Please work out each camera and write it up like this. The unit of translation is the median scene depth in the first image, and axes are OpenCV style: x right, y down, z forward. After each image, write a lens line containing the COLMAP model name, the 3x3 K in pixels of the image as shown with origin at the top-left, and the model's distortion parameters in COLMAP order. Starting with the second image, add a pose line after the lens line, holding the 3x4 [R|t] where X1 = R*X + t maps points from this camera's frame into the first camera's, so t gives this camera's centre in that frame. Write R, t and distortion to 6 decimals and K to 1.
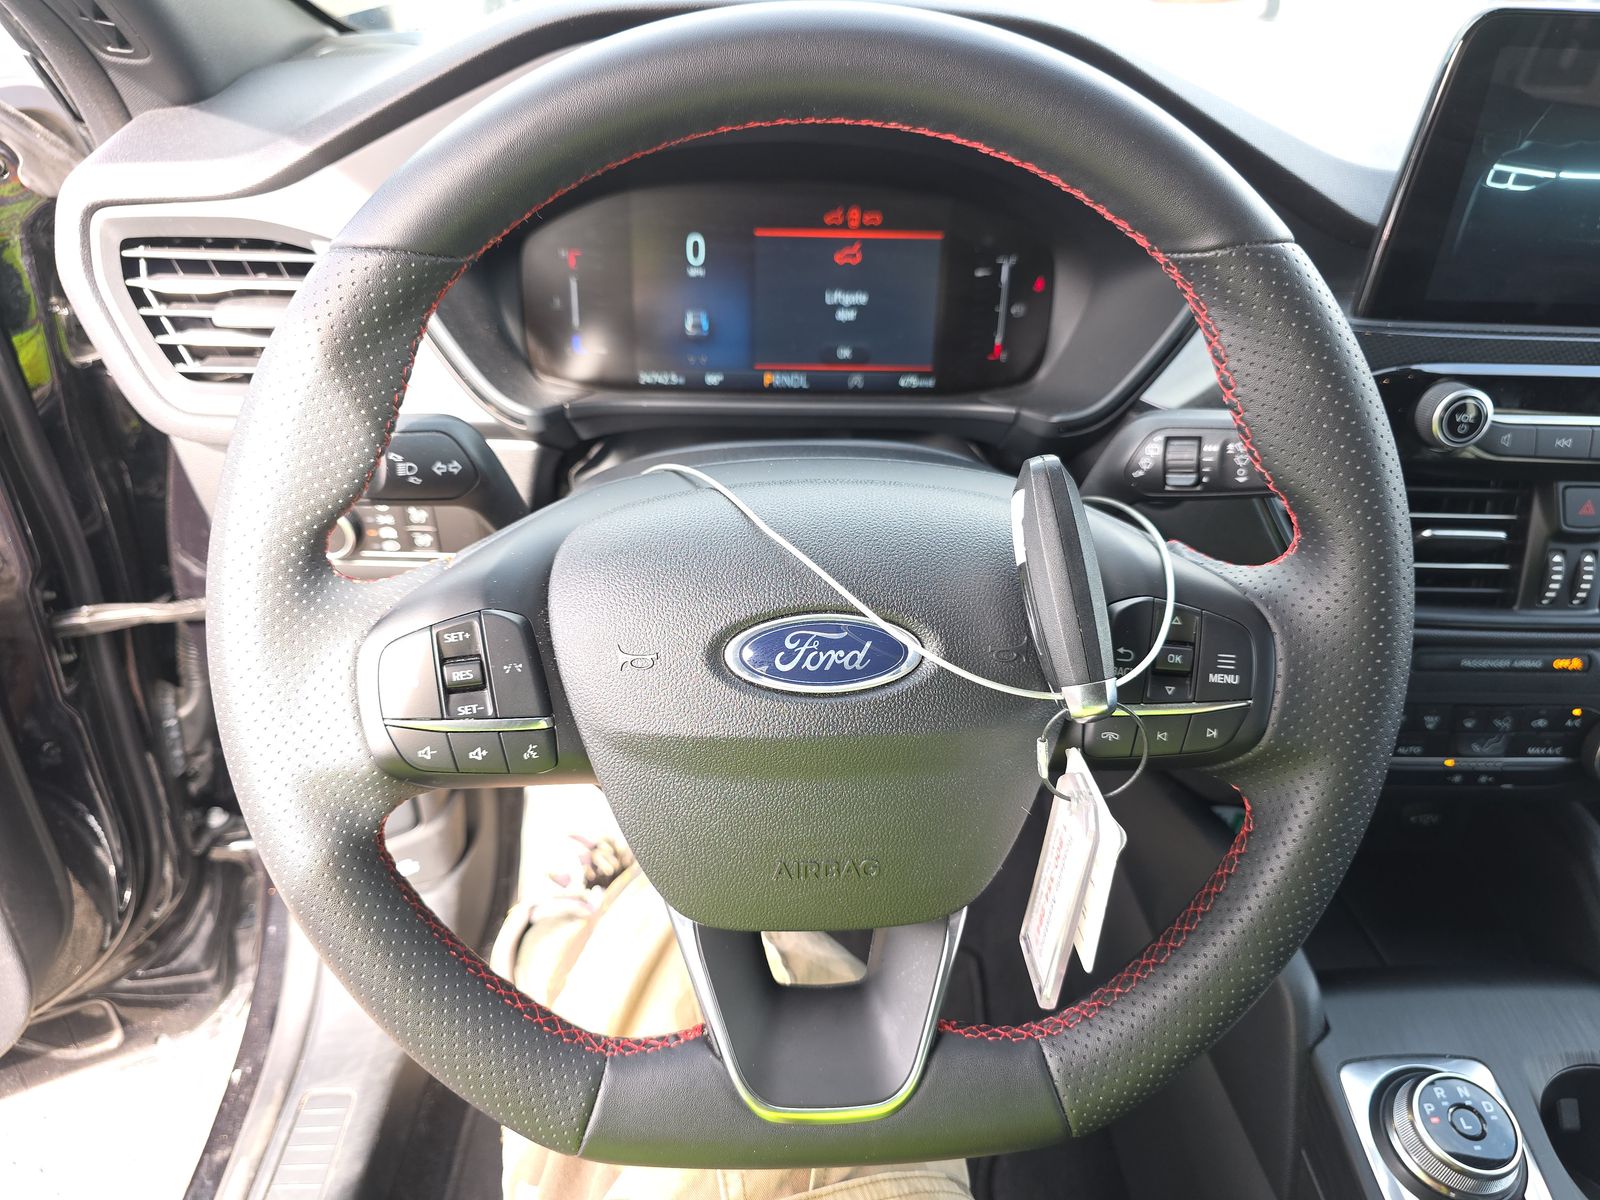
lens RADIAL K [[1078.8, 0, 800.0], [0, 1078.8, 600.0], [0, 0, 1]] dist [-0.001523, -0.002569]
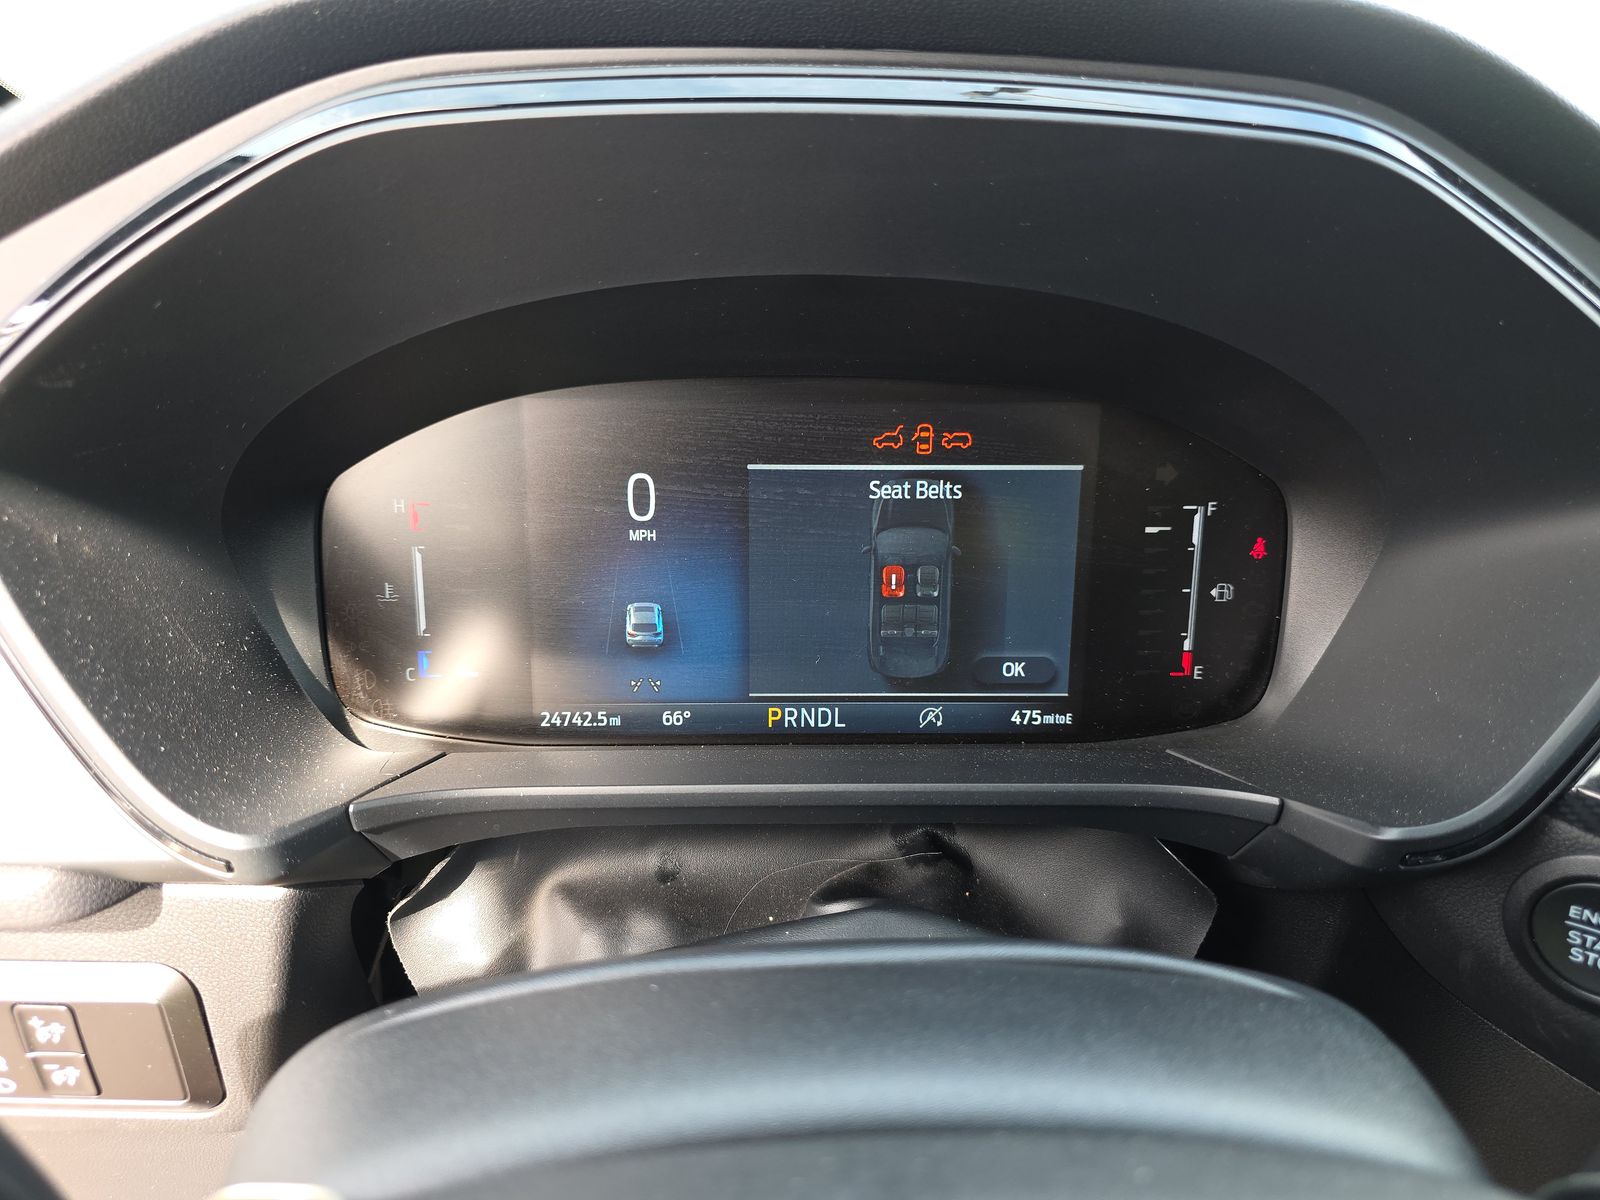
lens RADIAL K [[1577.4, 0, 800.0], [0, 1577.4, 600.0], [0, 0, 1]] dist [-0.112344, -0.002736]
pose [[0.999871, -0.009374, -0.013051, -0.005859], [0.005902, 0.969680, -0.244305, -0.078372], [0.014945, 0.244197, 0.969611, 0.243269]]
